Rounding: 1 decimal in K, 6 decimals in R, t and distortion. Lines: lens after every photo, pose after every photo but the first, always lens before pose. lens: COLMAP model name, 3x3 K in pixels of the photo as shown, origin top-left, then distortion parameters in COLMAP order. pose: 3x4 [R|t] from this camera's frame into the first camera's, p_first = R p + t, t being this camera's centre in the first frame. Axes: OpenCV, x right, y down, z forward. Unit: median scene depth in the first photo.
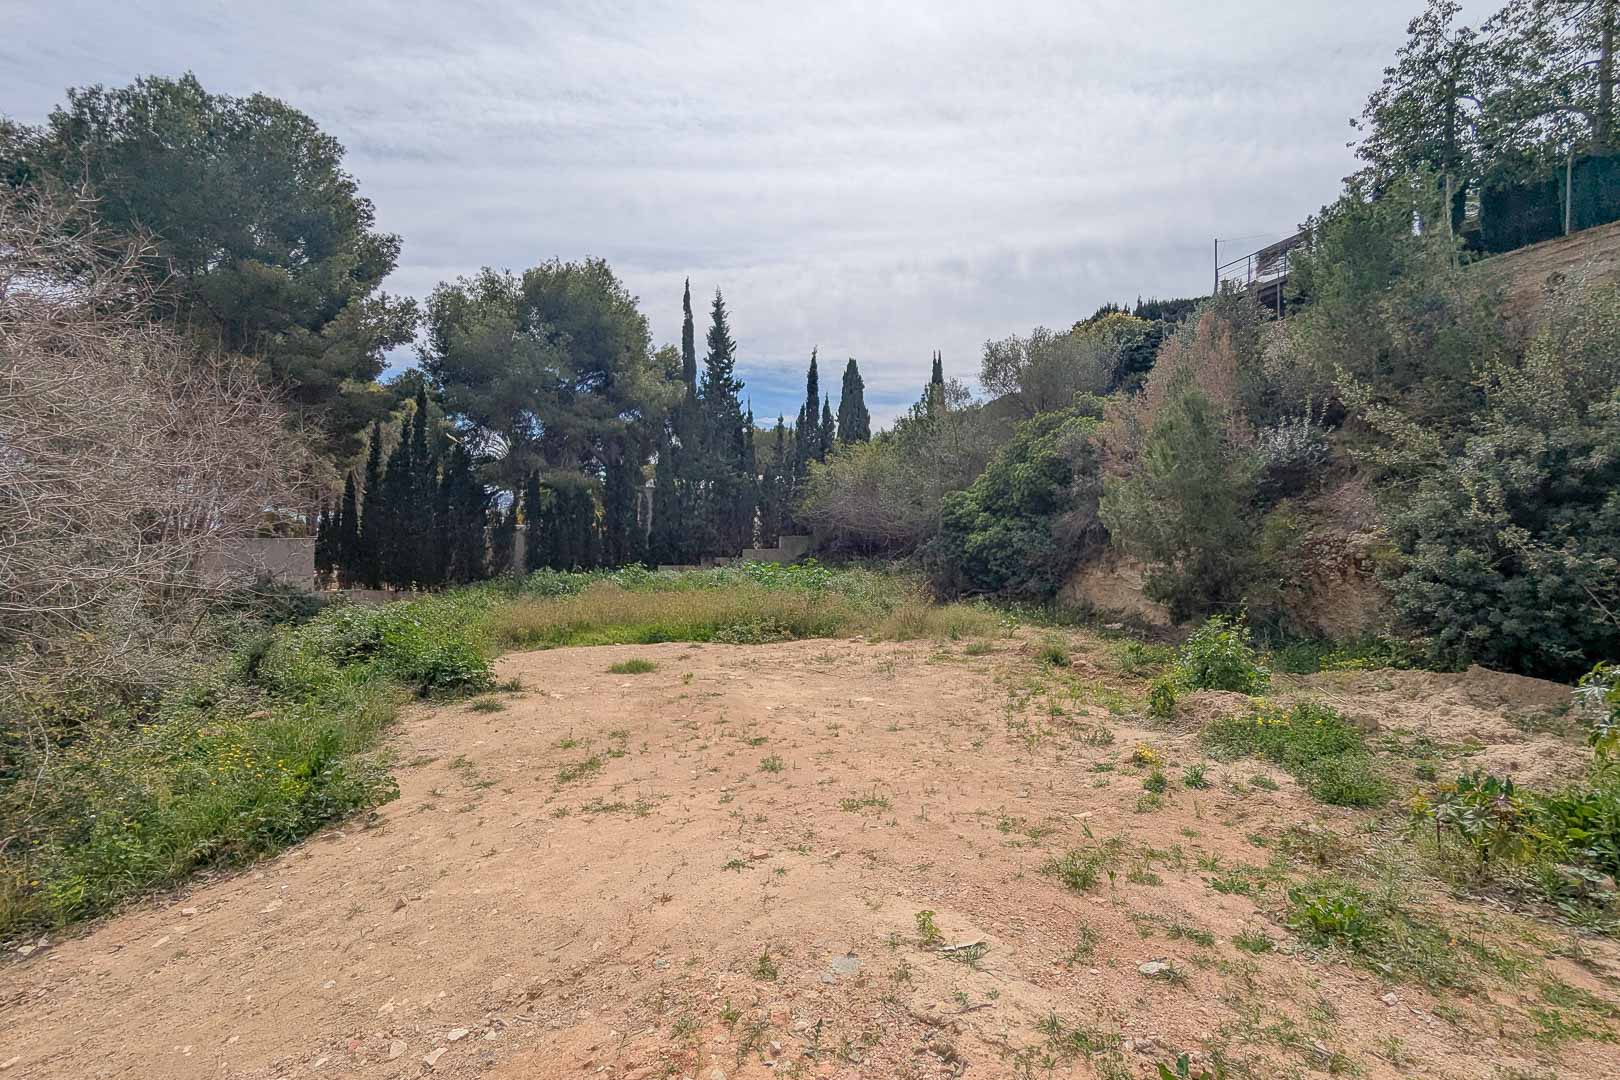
lens RADIAL K [[782.2, 0, 805.6], [0, 782.2, 542.1], [0, 0, 1]] dist [-0.006099, 0.002253]
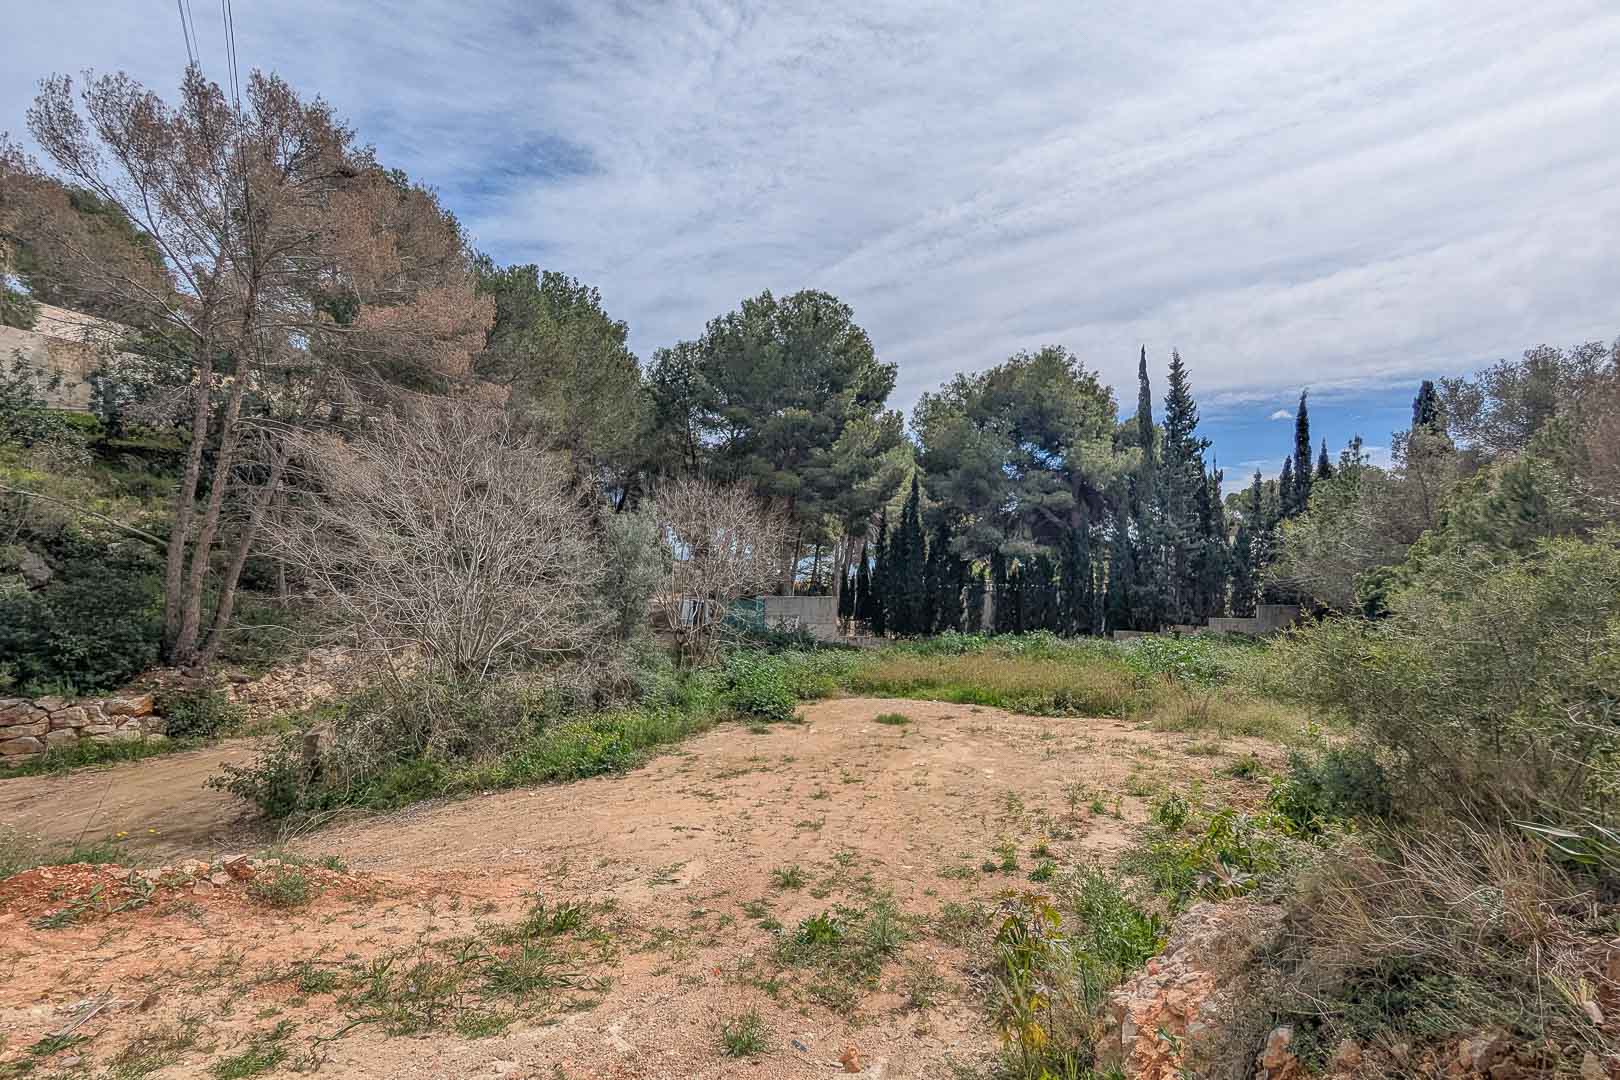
lens RADIAL K [[782.2, 0, 806.0], [0, 782.2, 542.7], [0, 0, 1]] dist [-0.006099, 0.002253]
pose [[0.723085, -0.018738, -0.690505, 0.231903], [-0.020663, 0.998598, -0.048737, -0.026362], [0.690450, 0.049509, 0.721684, -0.017708]]
